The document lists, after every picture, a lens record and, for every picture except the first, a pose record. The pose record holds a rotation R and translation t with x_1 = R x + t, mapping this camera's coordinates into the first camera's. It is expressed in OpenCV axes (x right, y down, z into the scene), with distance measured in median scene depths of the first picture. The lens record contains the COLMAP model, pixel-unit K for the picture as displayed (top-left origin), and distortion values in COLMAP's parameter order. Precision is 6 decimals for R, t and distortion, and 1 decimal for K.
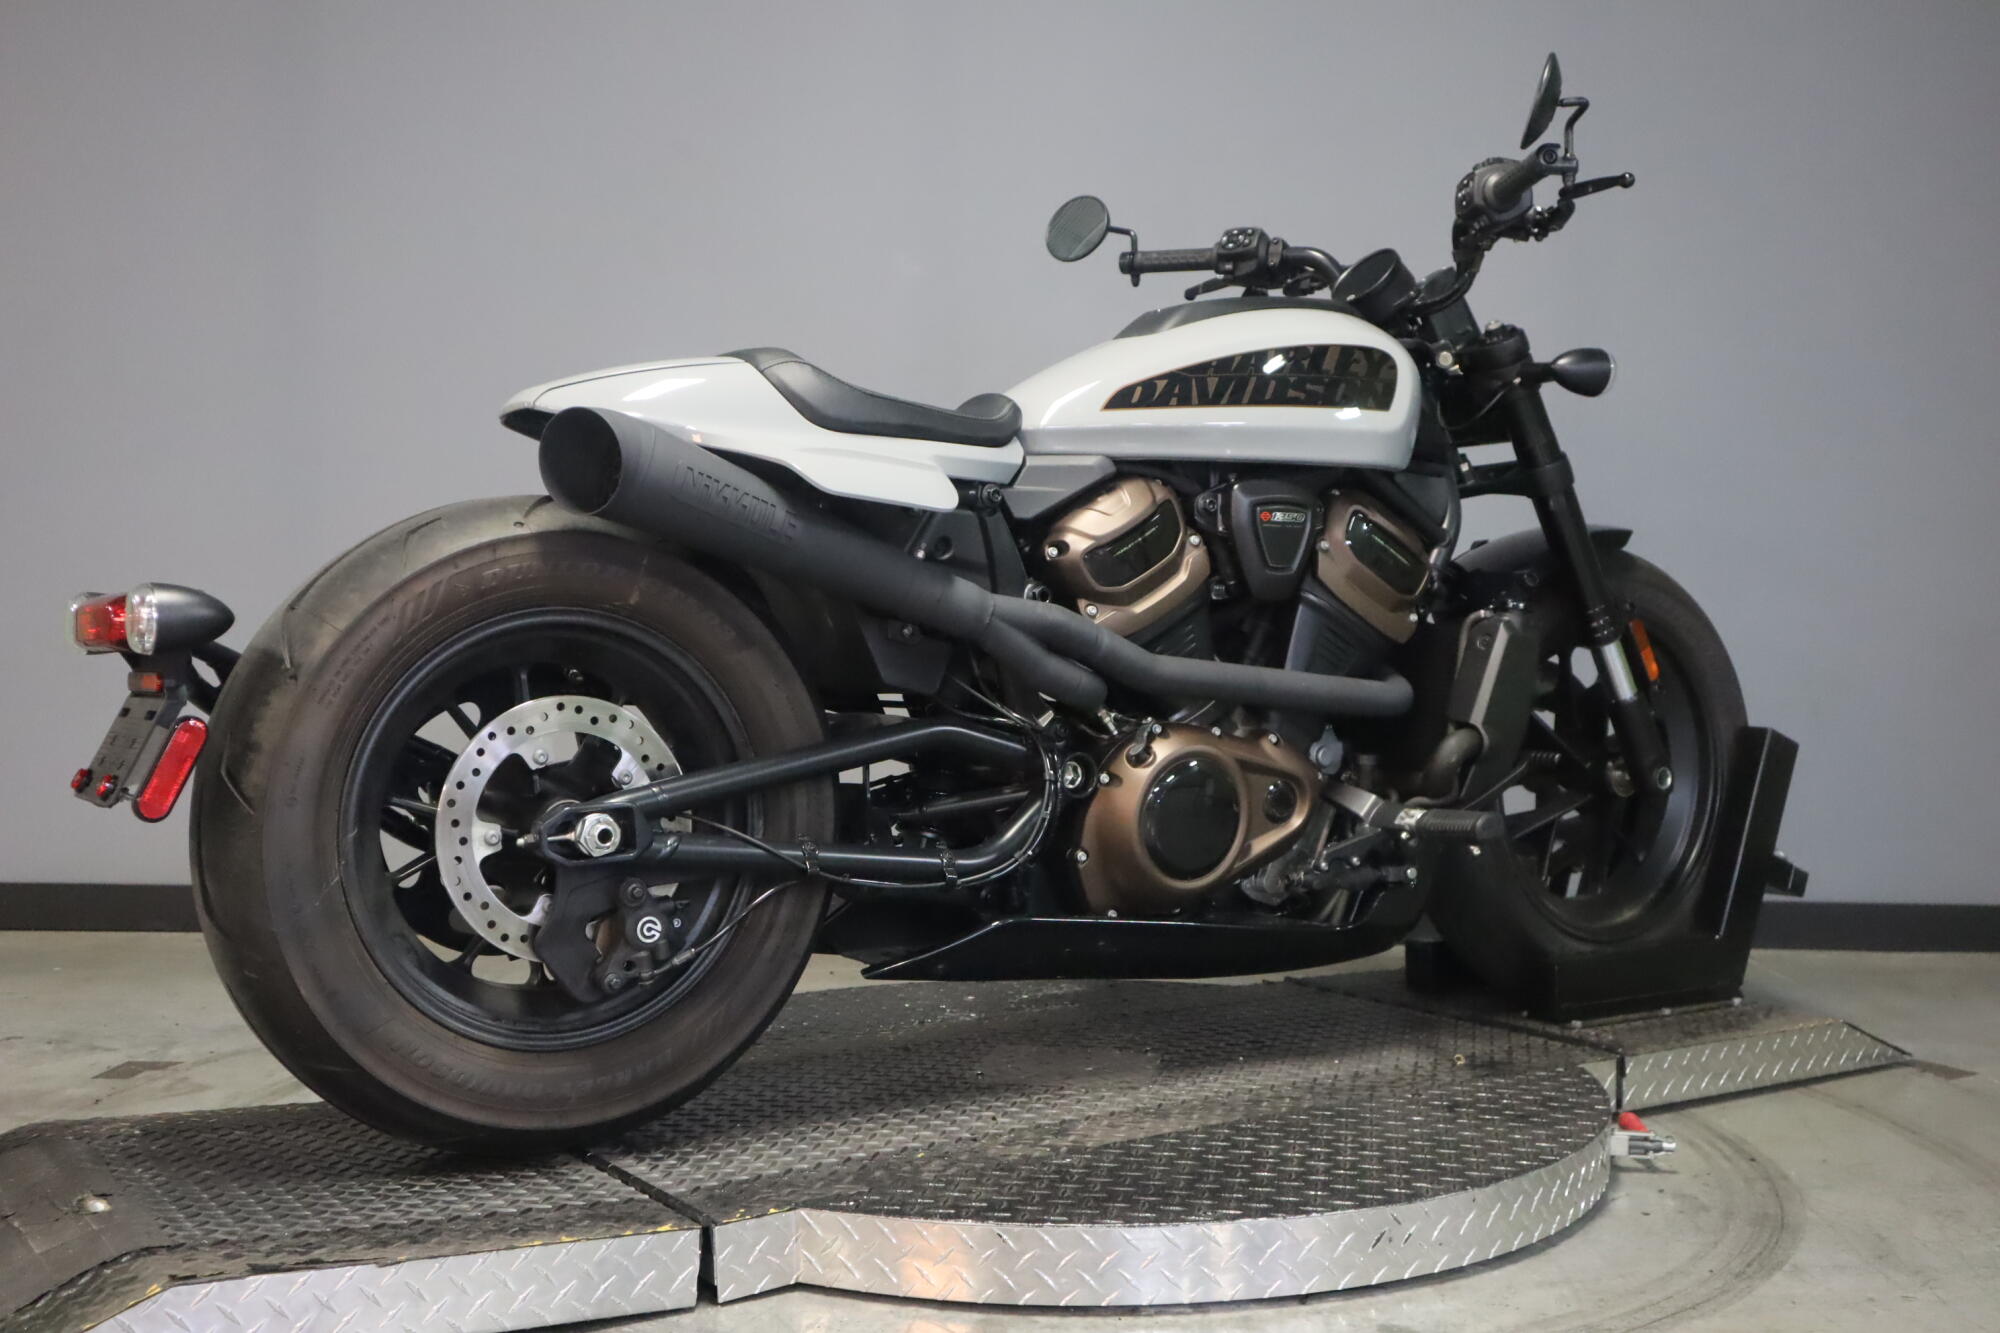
lens RADIAL K [[2074.3, 0, 1000.0], [0, 2074.3, 666.5], [0, 0, 1]] dist [-0.058724, 0.224122]
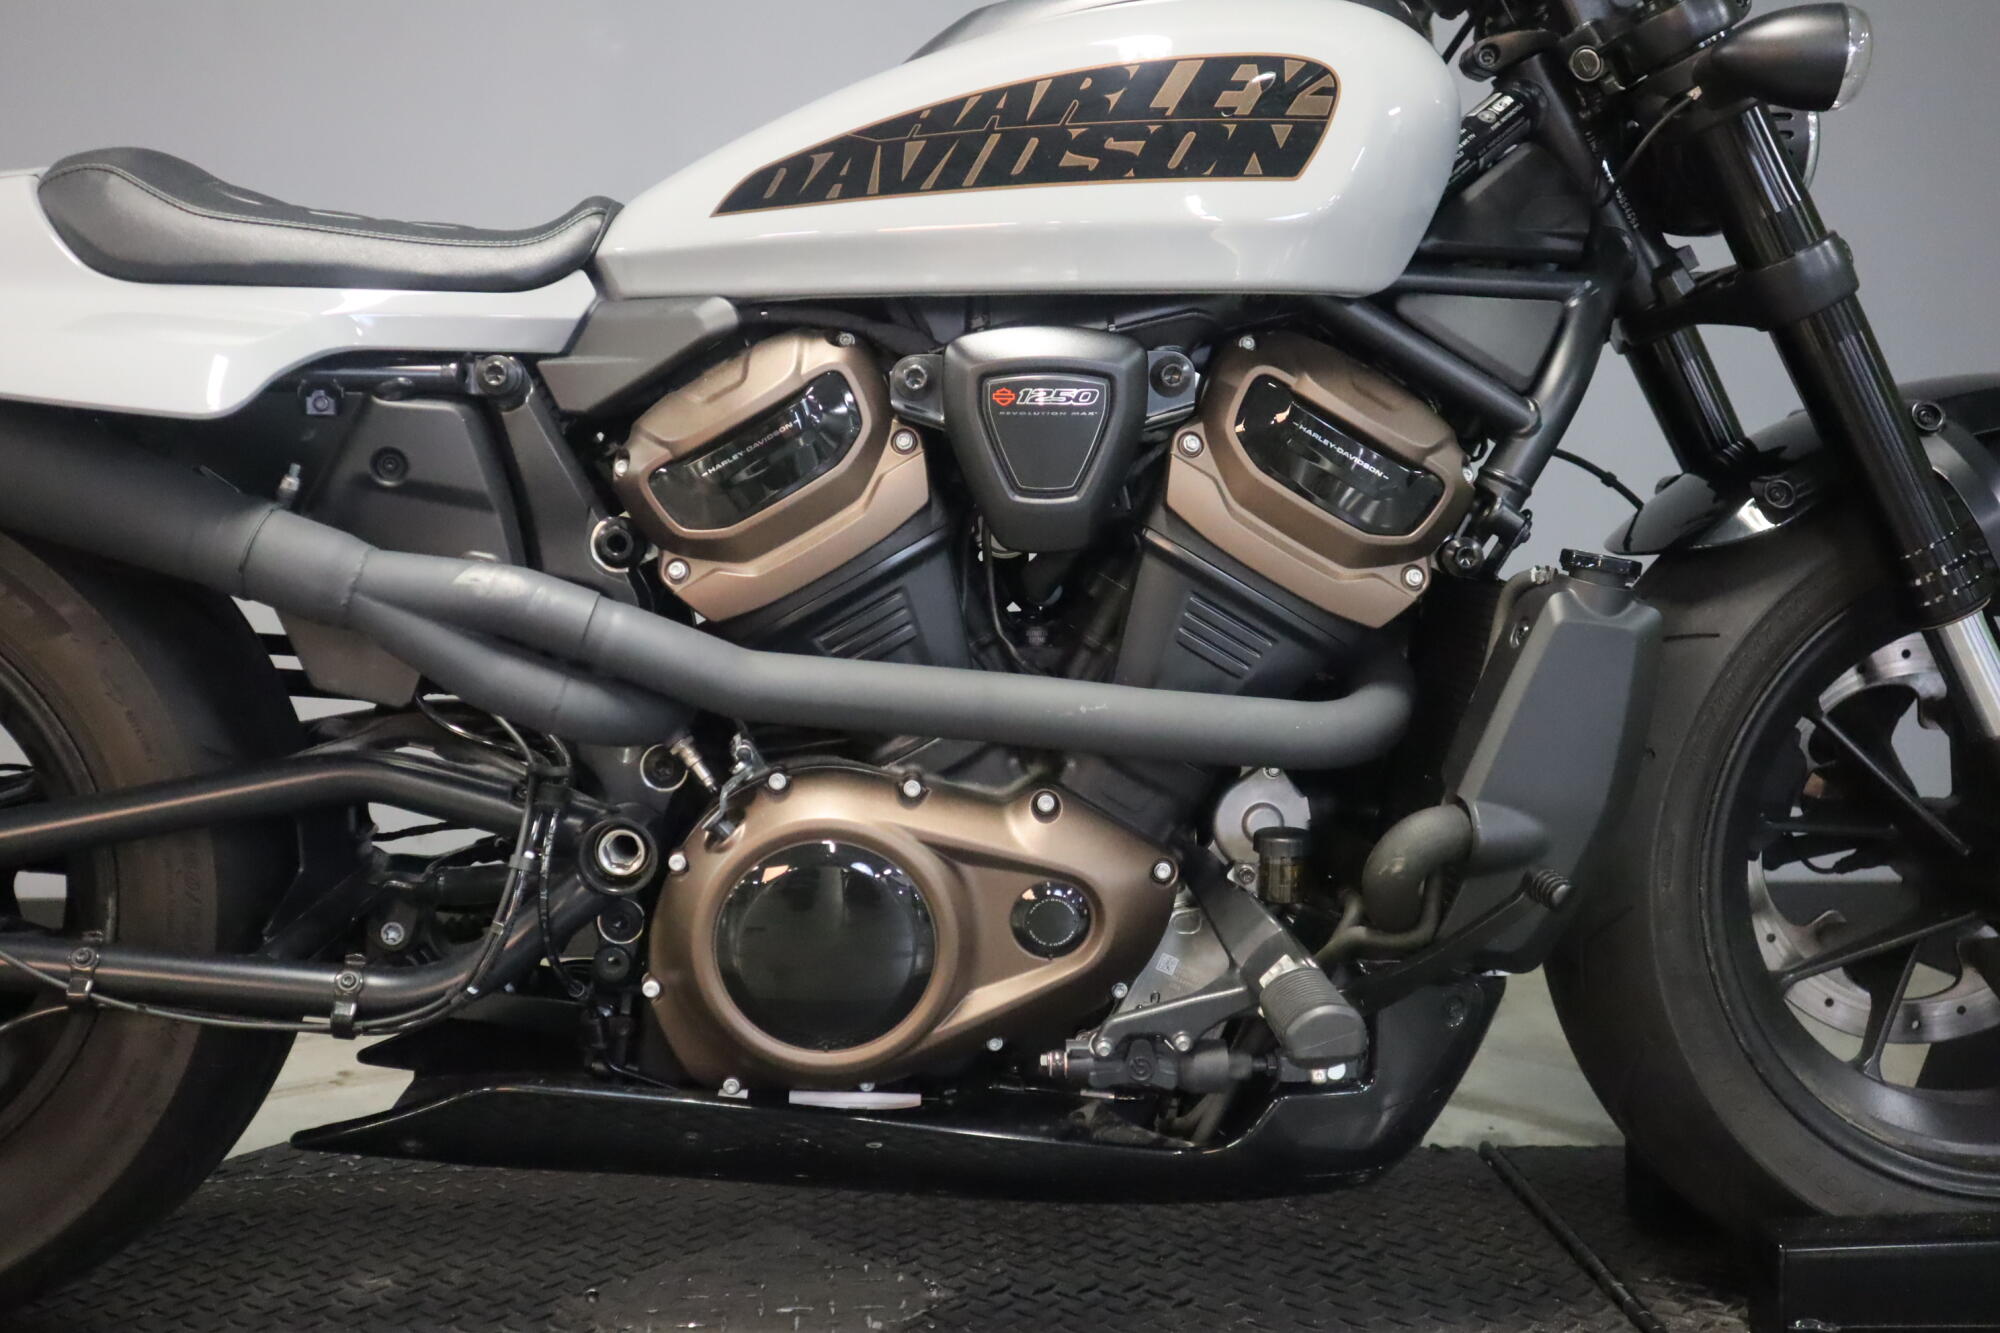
lens RADIAL K [[2074.3, 0, 1000.0], [0, 2074.3, 666.5], [0, 0, 1]] dist [-0.058724, 0.224122]
pose [[0.864245, 0.051852, -0.500391, 0.403006], [-0.006694, 0.995771, 0.091623, -0.052598], [0.503026, -0.075835, 0.860938, 0.538030]]
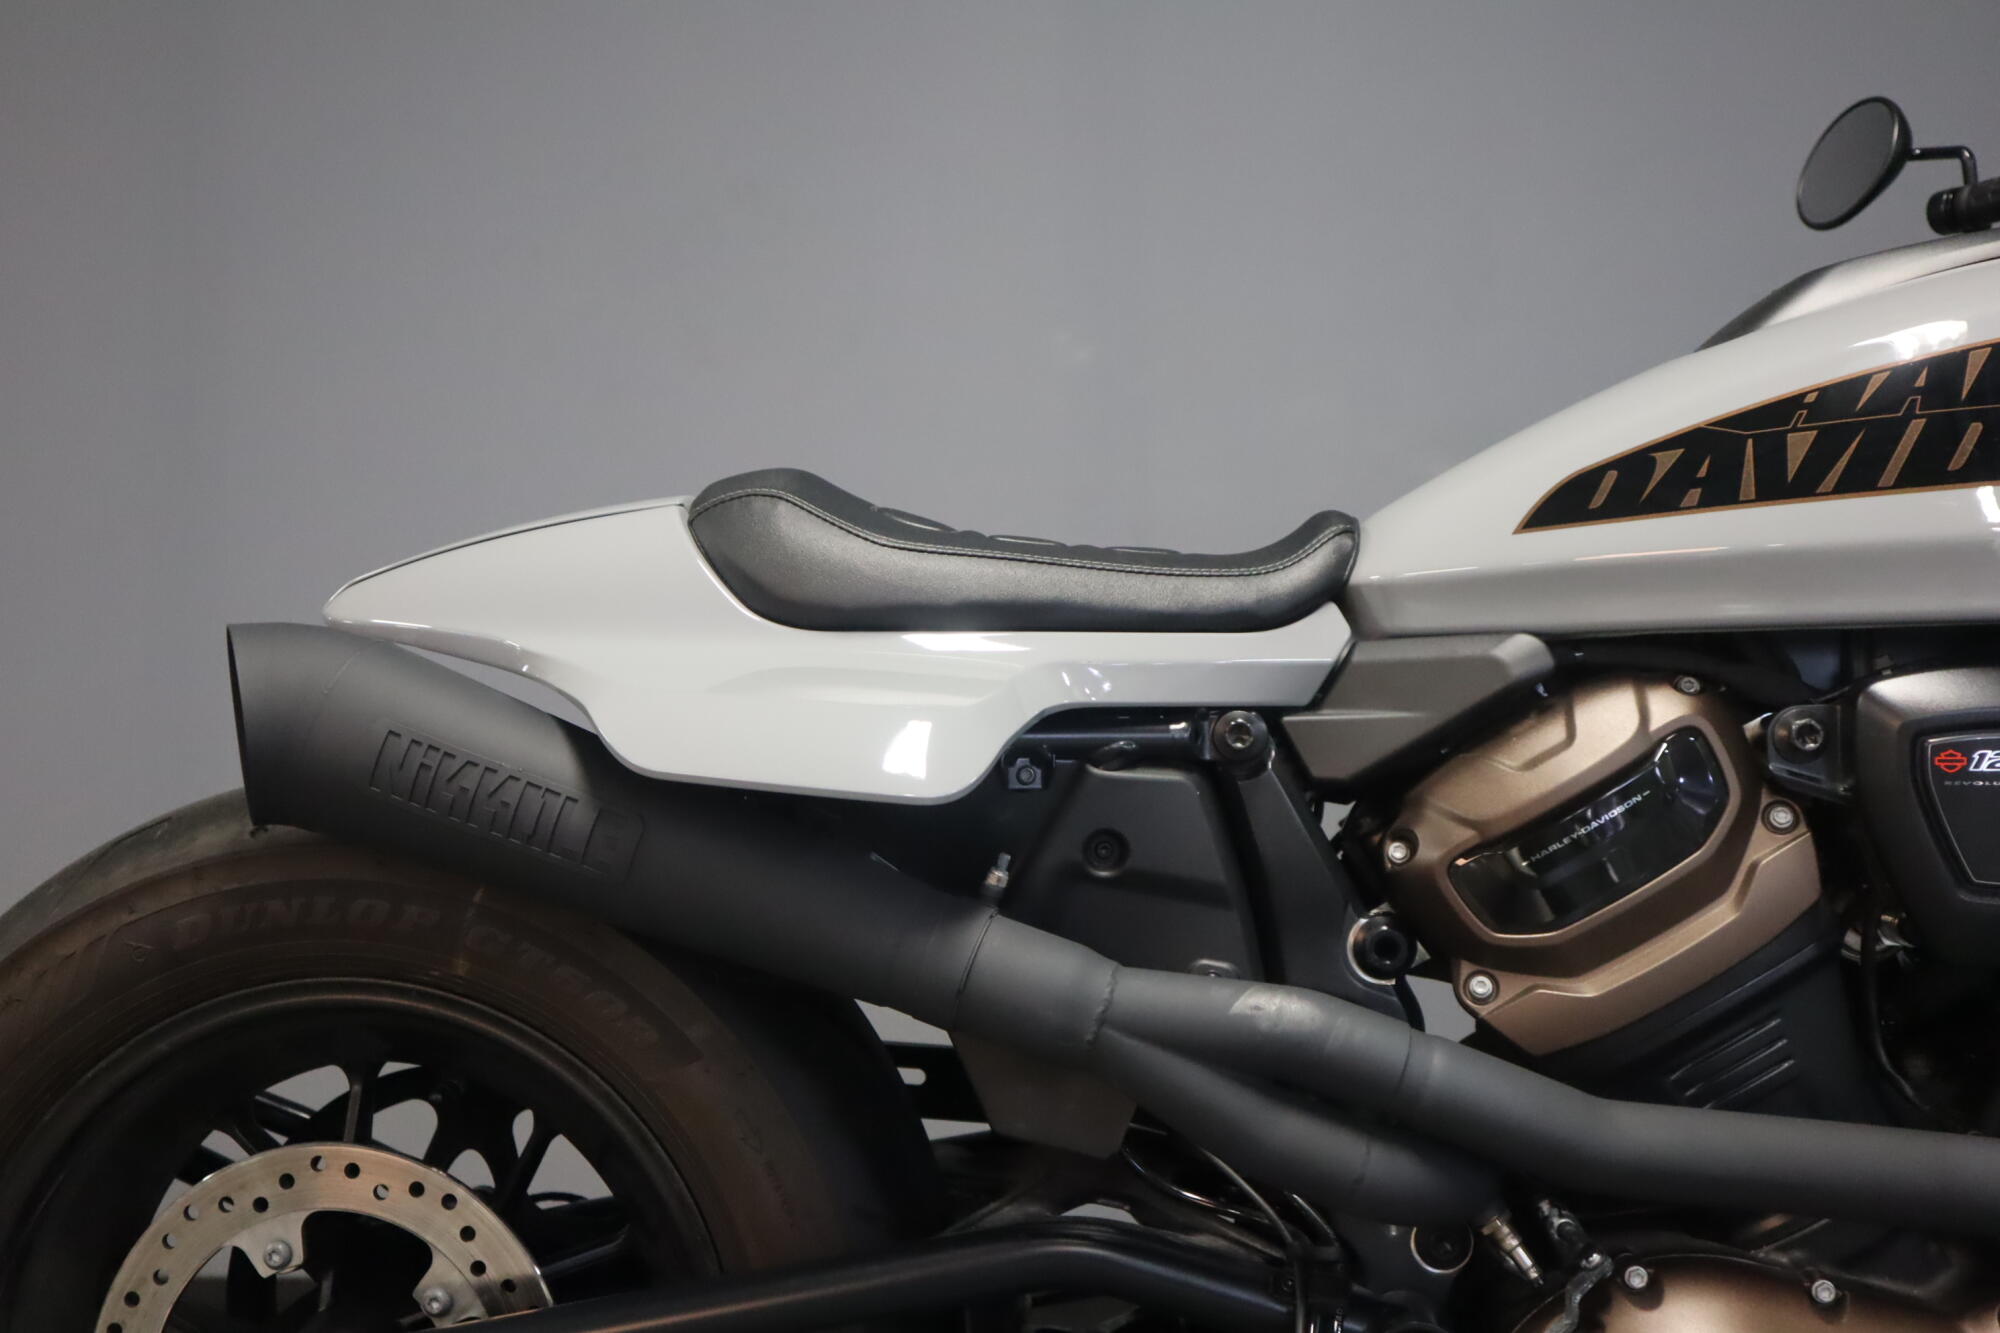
lens RADIAL K [[2074.3, 0, 1000.0], [0, 2074.3, 666.5], [0, 0, 1]] dist [-0.058724, 0.224122]
pose [[0.794653, -0.034799, -0.606065, 0.227424], [0.001104, 0.998437, -0.055881, -0.069234], [0.607062, 0.043737, 0.793450, 0.575052]]
